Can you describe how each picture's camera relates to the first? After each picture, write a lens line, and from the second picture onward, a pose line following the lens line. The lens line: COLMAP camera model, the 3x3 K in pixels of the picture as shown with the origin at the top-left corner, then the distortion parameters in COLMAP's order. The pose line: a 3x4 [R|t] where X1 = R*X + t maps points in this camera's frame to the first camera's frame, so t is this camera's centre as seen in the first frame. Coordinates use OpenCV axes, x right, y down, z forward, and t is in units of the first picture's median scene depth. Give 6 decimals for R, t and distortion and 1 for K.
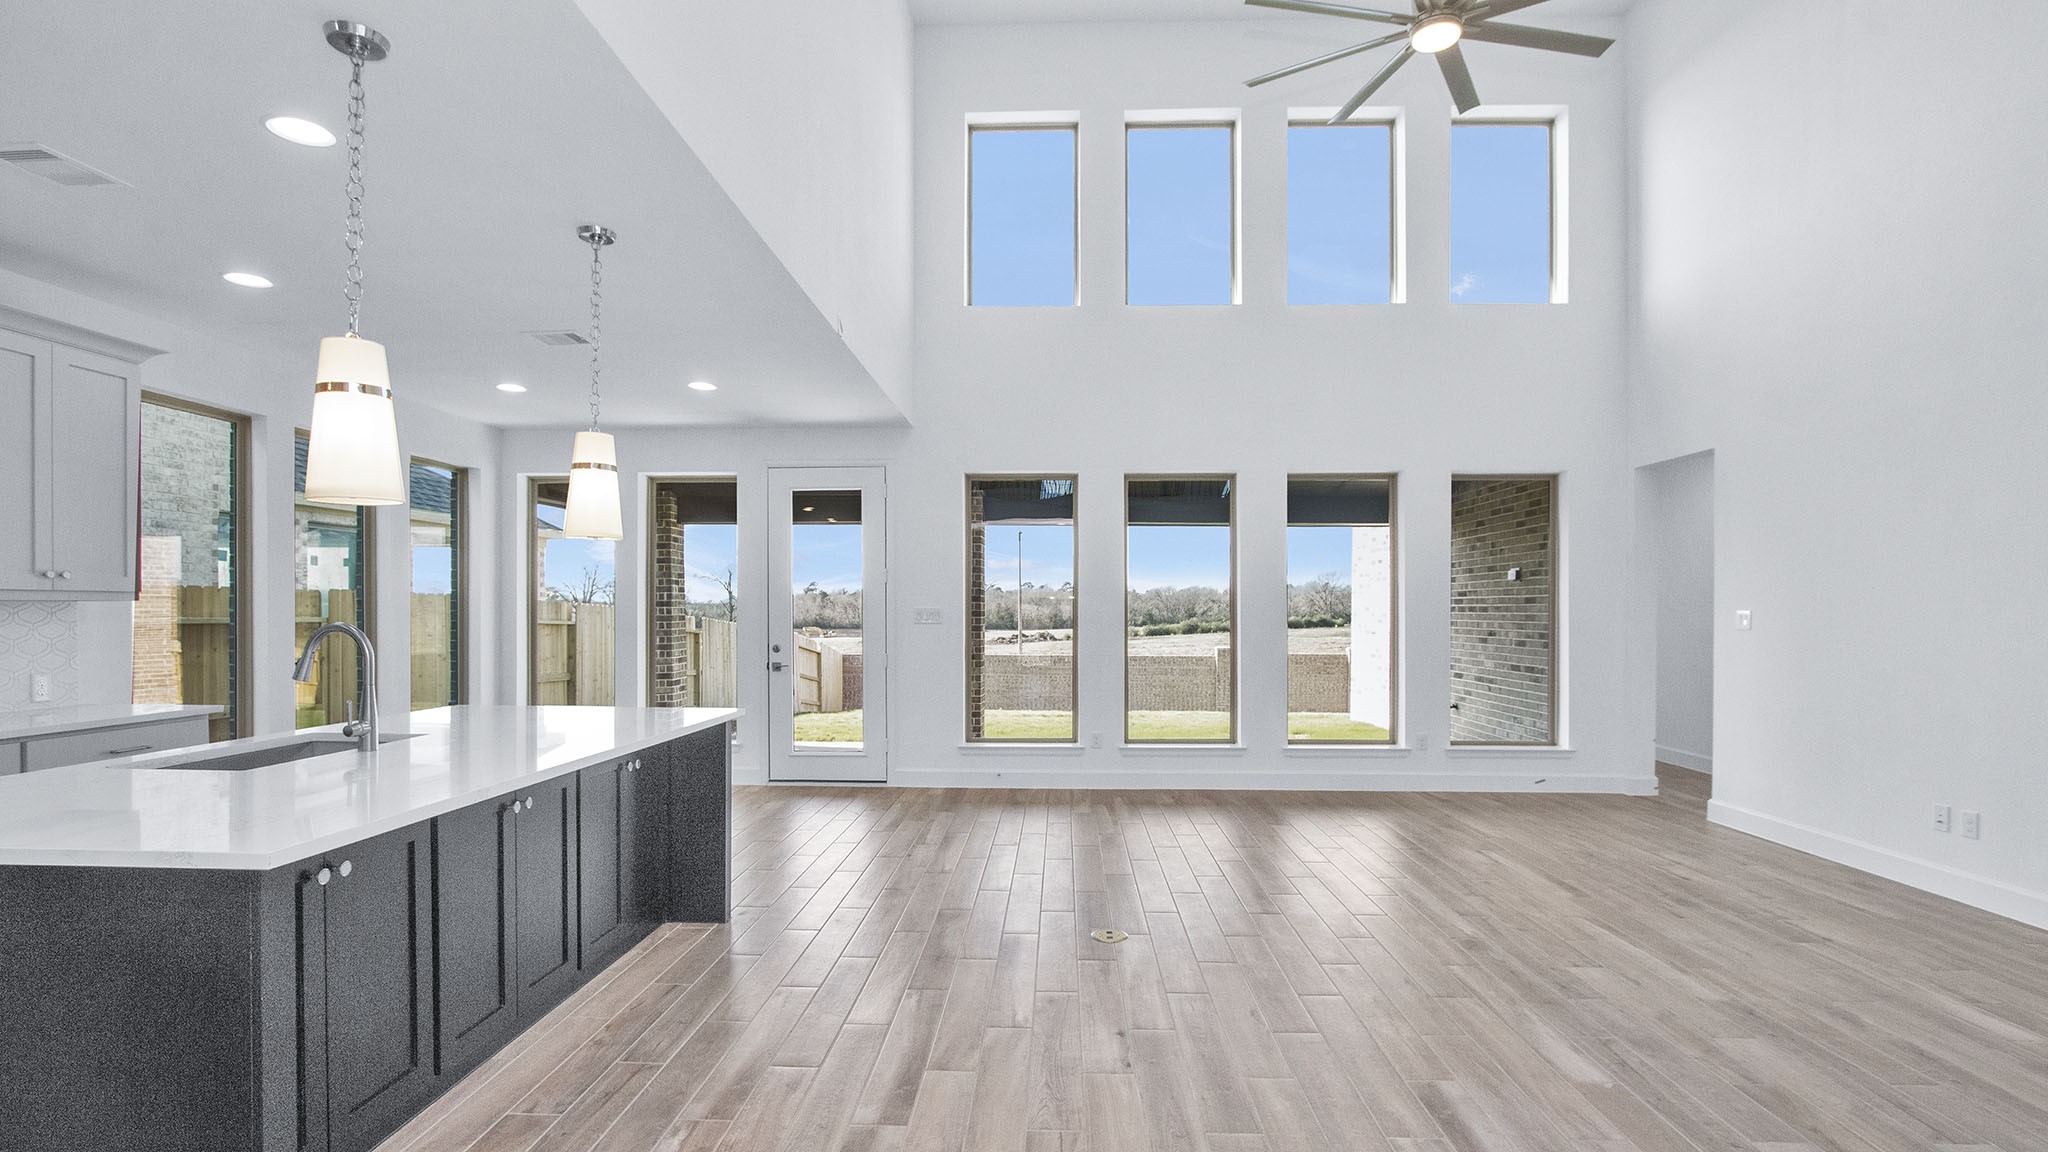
lens RADIAL K [[961.3, 0, 1029.2], [0, 961.3, 611.6], [0, 0, 1]] dist [-0.018482, 0.000320]
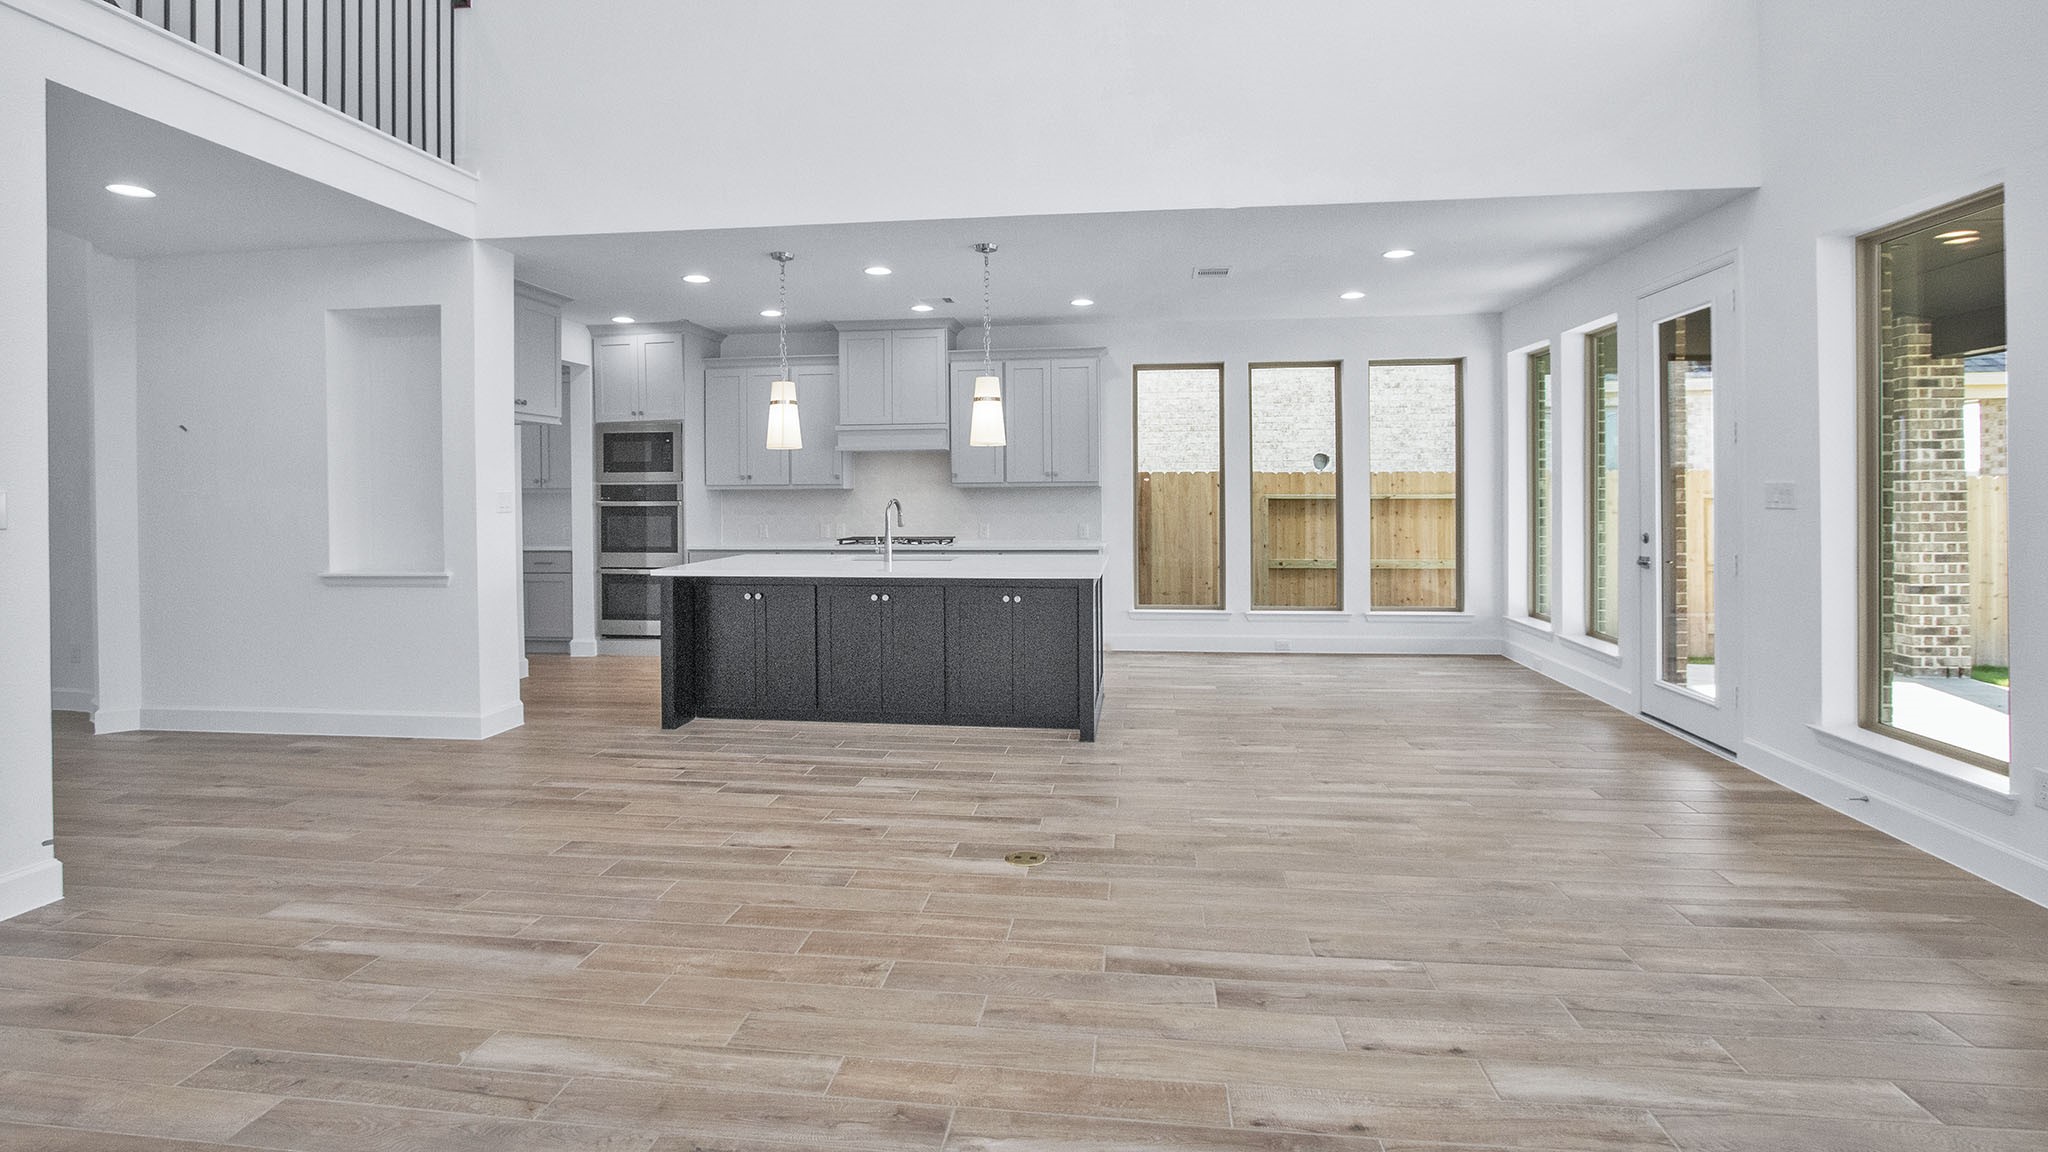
lens RADIAL K [[941.9, 0, 1022.2], [0, 941.9, 491.1], [0, 0, 1]] dist [-0.020933, 0.000095]
pose [[-0.094991, -0.001066, -0.995478, 1.029797], [0.006026, 0.999980, -0.001646, -0.000041], [0.995460, -0.006155, -0.094983, 1.171453]]
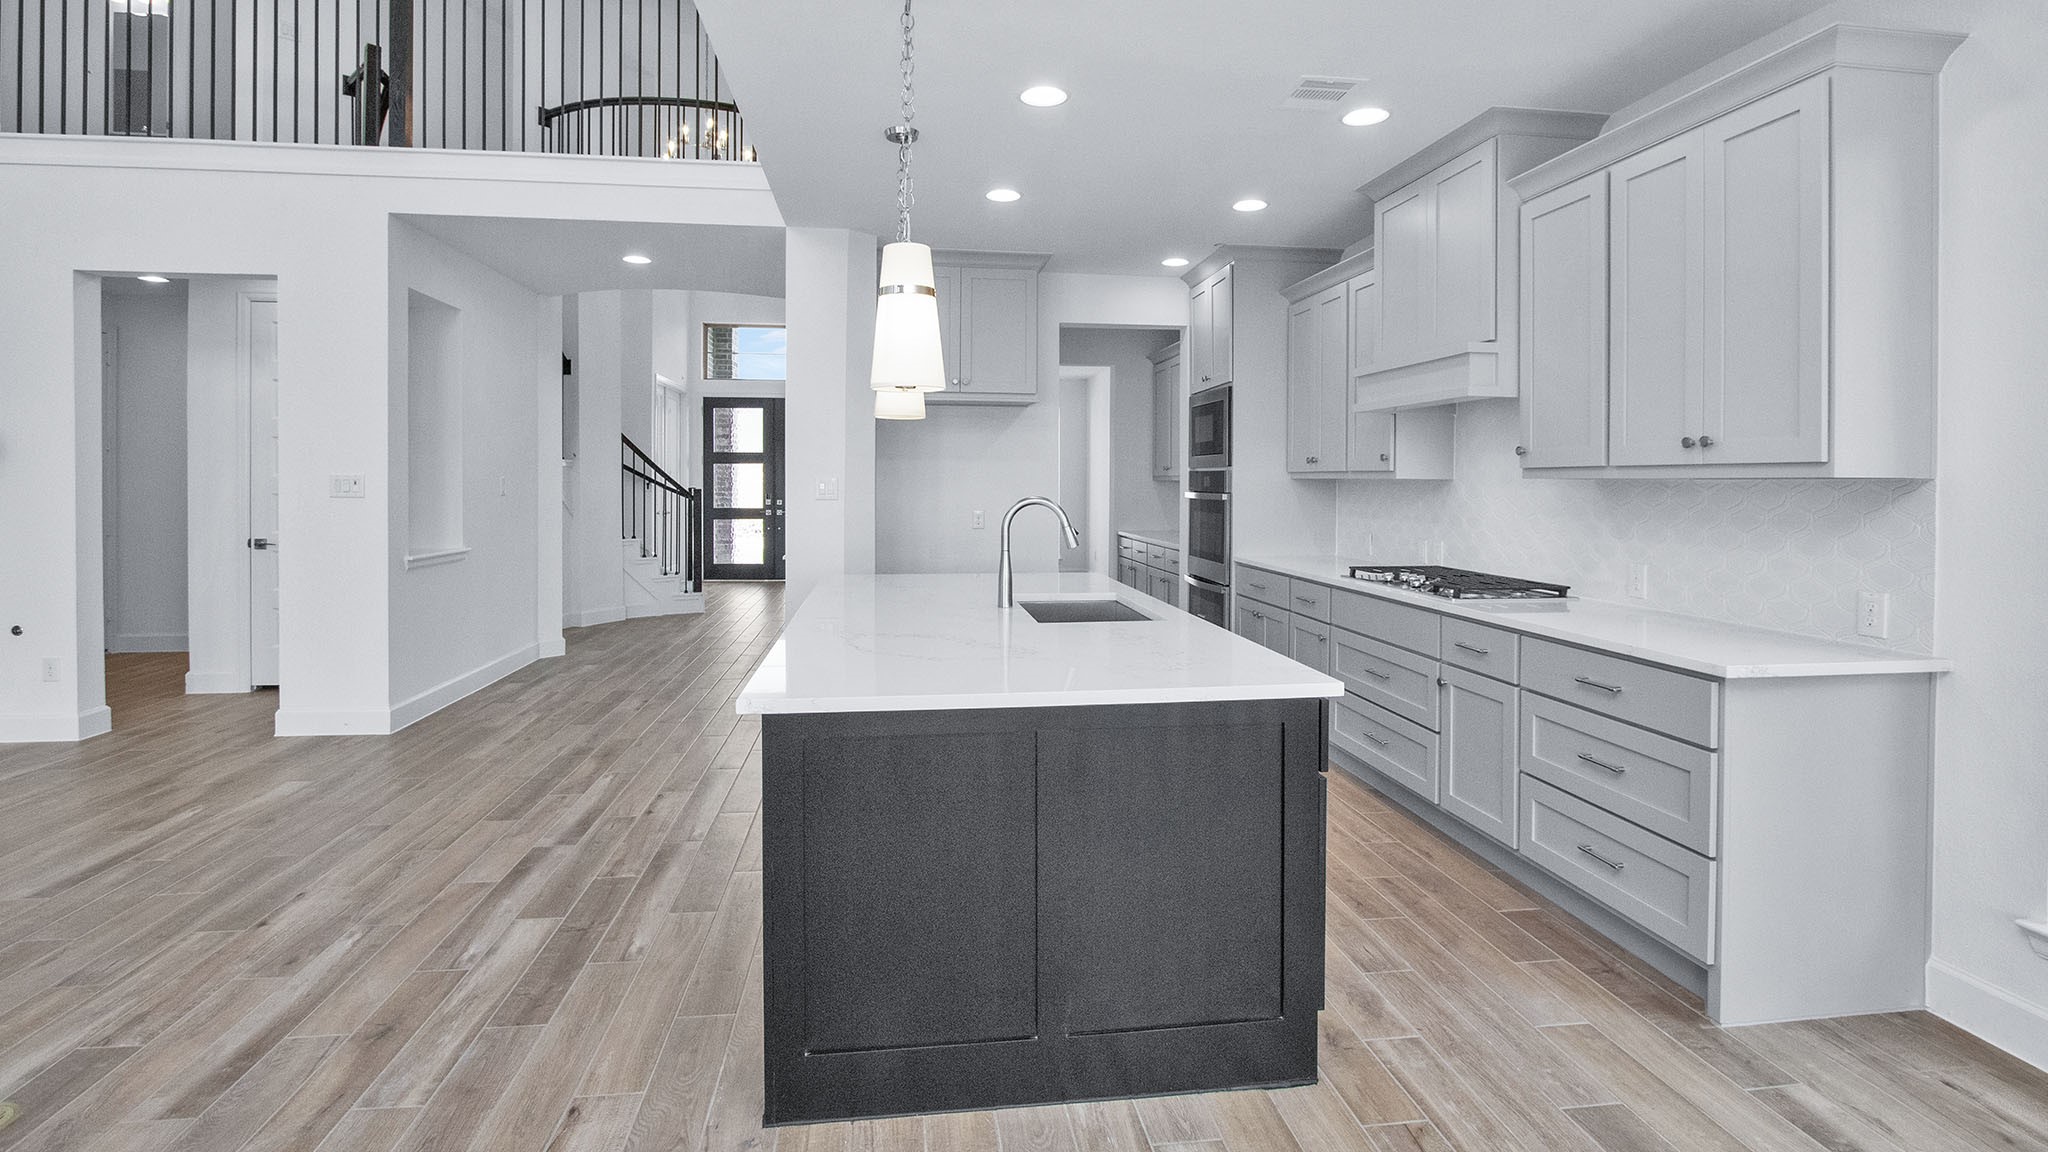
lens RADIAL K [[965.3, 0, 1012.0], [0, 965.3, 484.5], [0, 0, 1]] dist [-0.013699, 0.000472]
pose [[-0.987384, -0.006520, -0.158207, -0.408258], [-0.007821, 0.999941, 0.007601, -0.009561], [0.158148, 0.008742, -0.987377, 1.712093]]
